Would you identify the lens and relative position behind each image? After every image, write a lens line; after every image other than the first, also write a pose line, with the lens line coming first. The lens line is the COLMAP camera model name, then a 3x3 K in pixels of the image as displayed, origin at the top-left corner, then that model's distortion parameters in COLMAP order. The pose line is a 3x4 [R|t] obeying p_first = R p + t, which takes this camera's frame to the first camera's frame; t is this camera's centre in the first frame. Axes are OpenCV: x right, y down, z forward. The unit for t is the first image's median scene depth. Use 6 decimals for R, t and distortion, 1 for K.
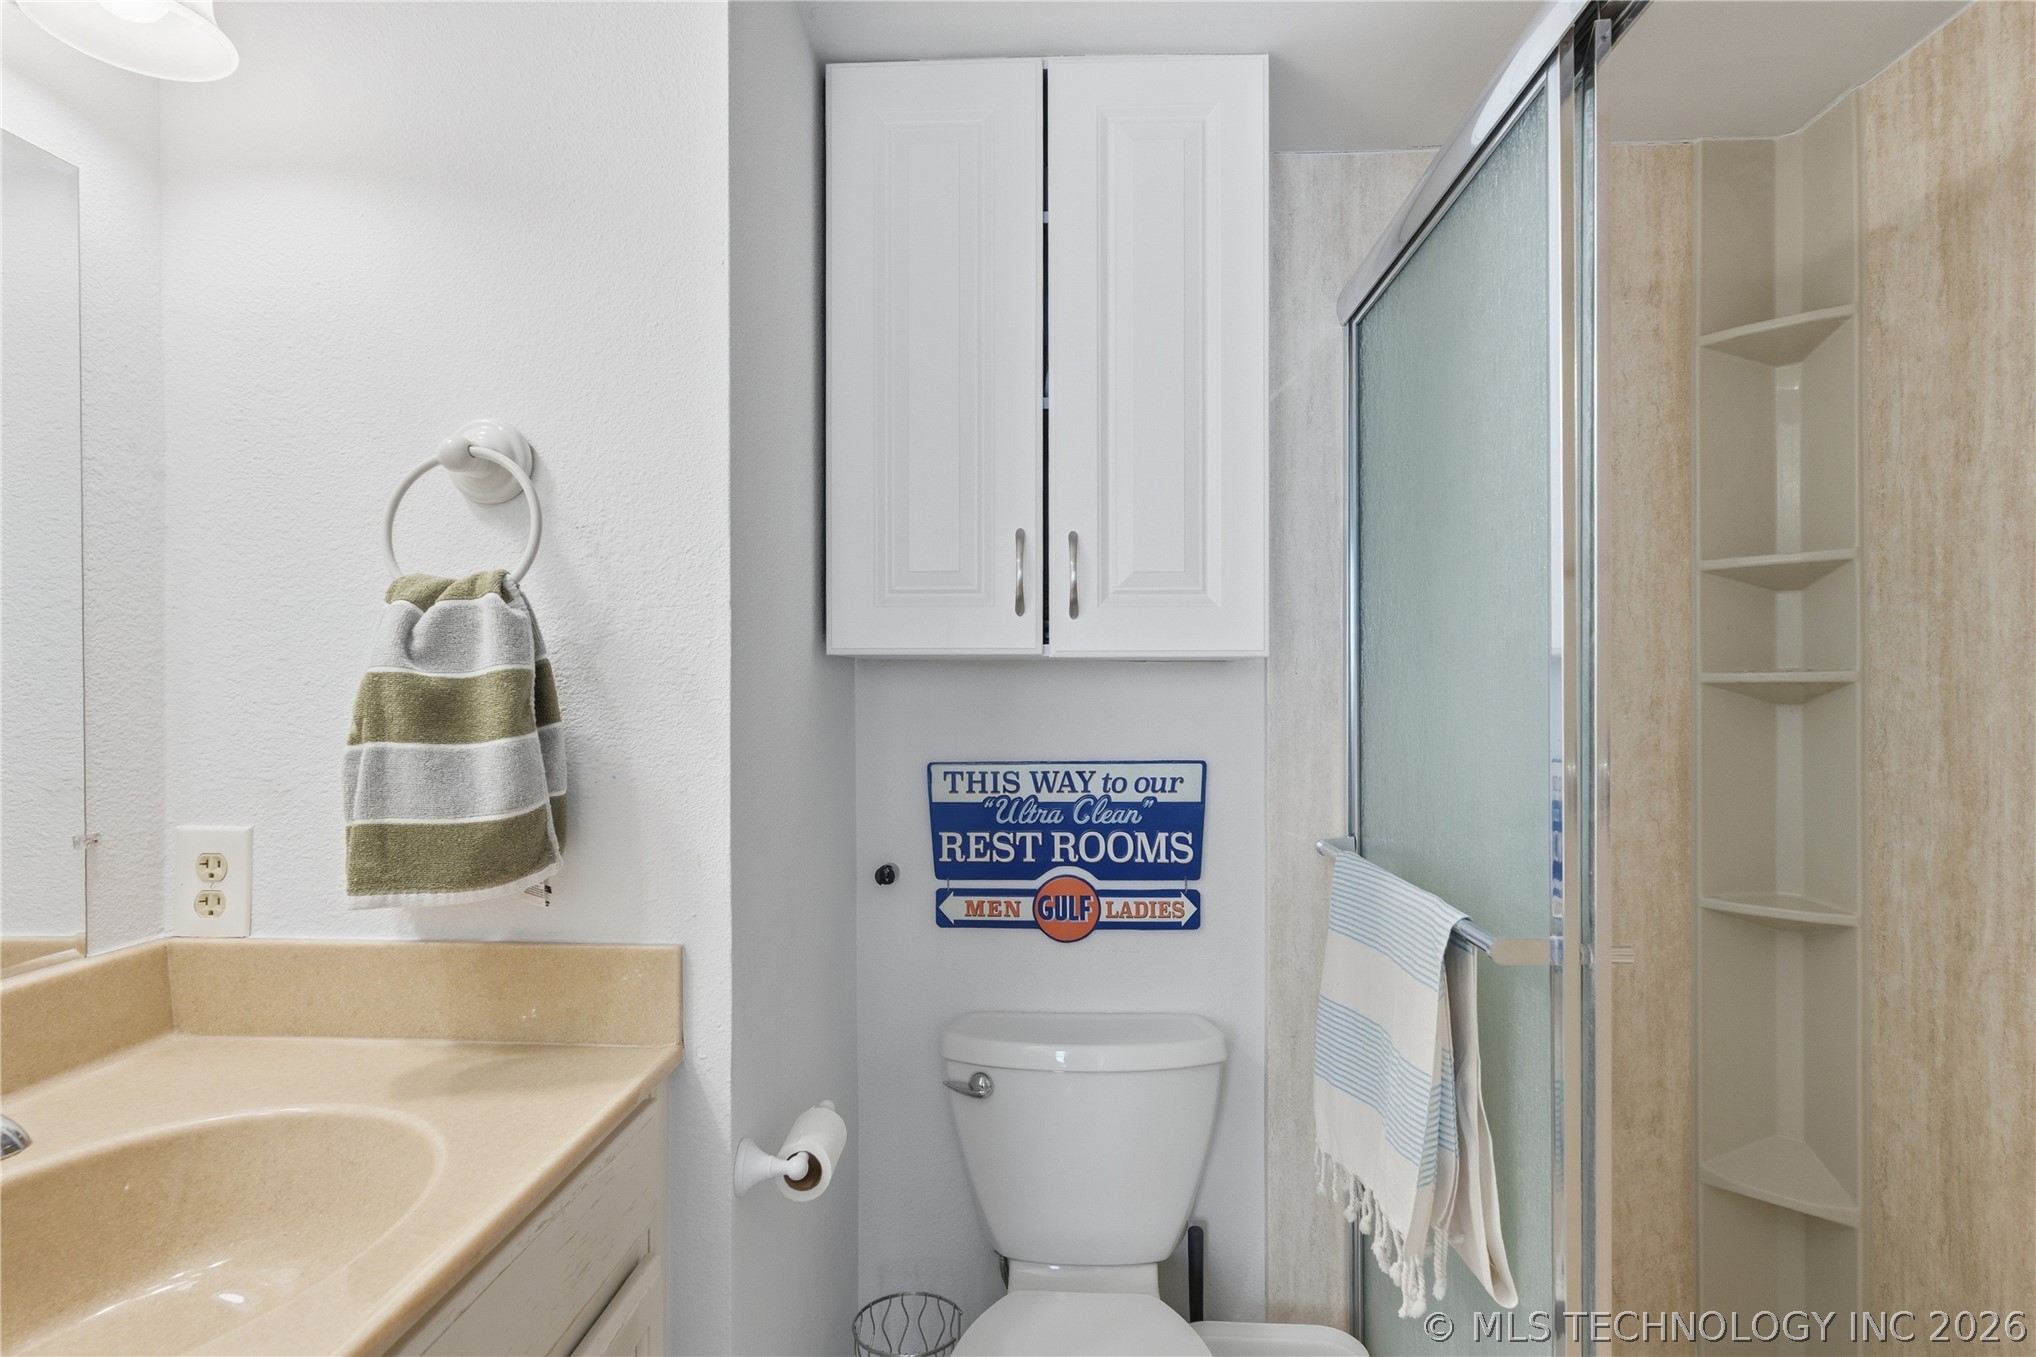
lens RADIAL K [[1119.3, 0, 998.1], [0, 1119.3, 671.2], [0, 0, 1]] dist [0.001973, 0.000131]
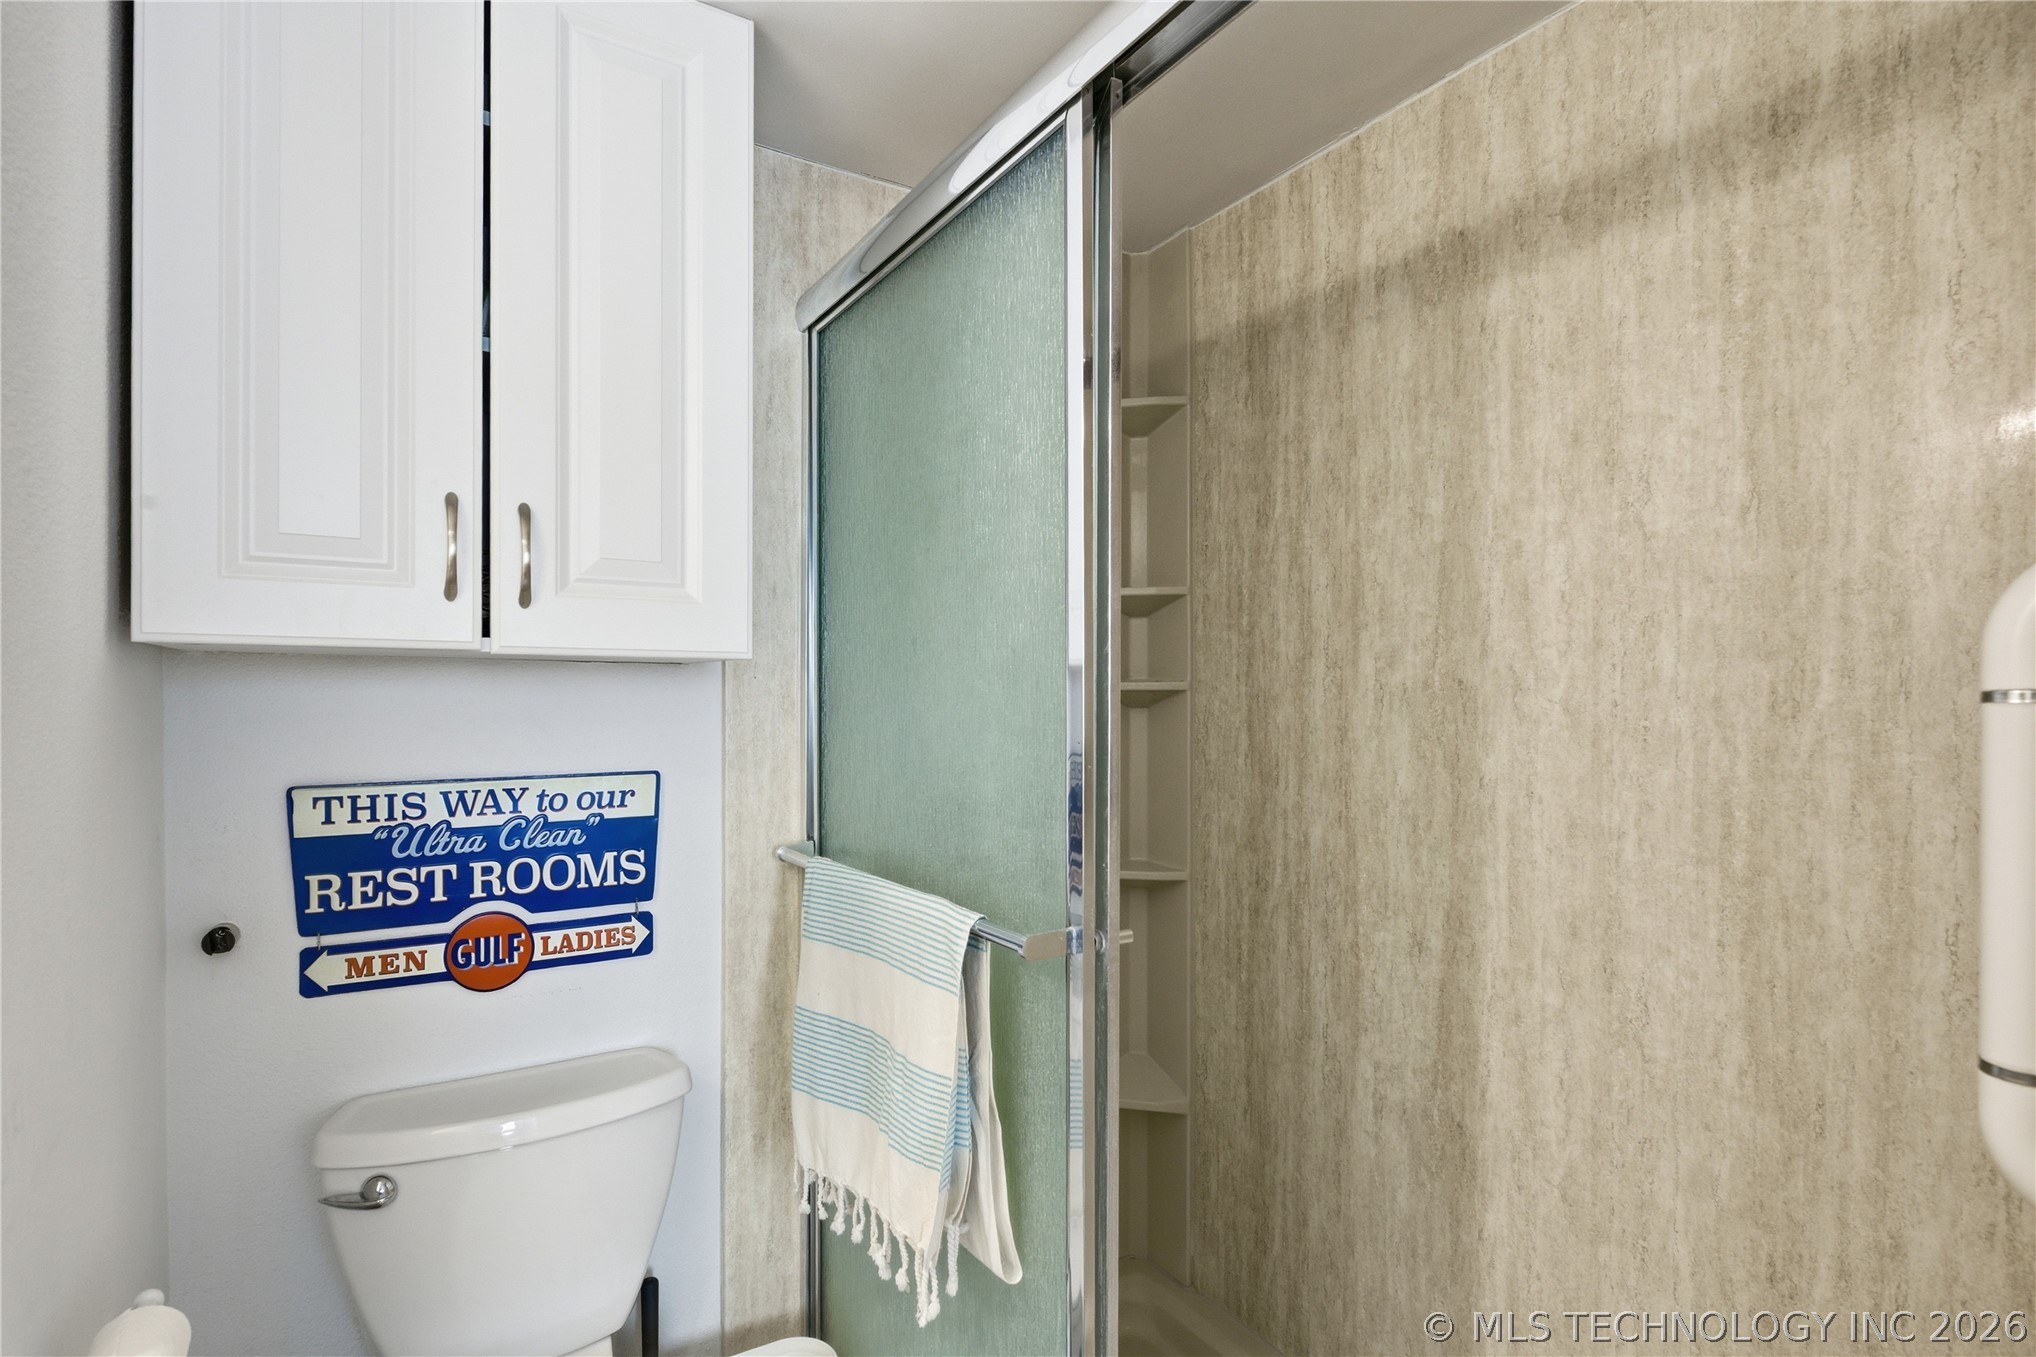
lens RADIAL K [[1021.6, 0, 1023.8], [0, 1021.6, 688.0], [0, 0, 1]] dist [0.000148, -0.002314]
pose [[0.812970, 0.007559, 0.582257, -0.071518], [-0.013996, 0.999881, 0.006561, 0.002301], [-0.582138, -0.013483, 0.812978, 0.160171]]
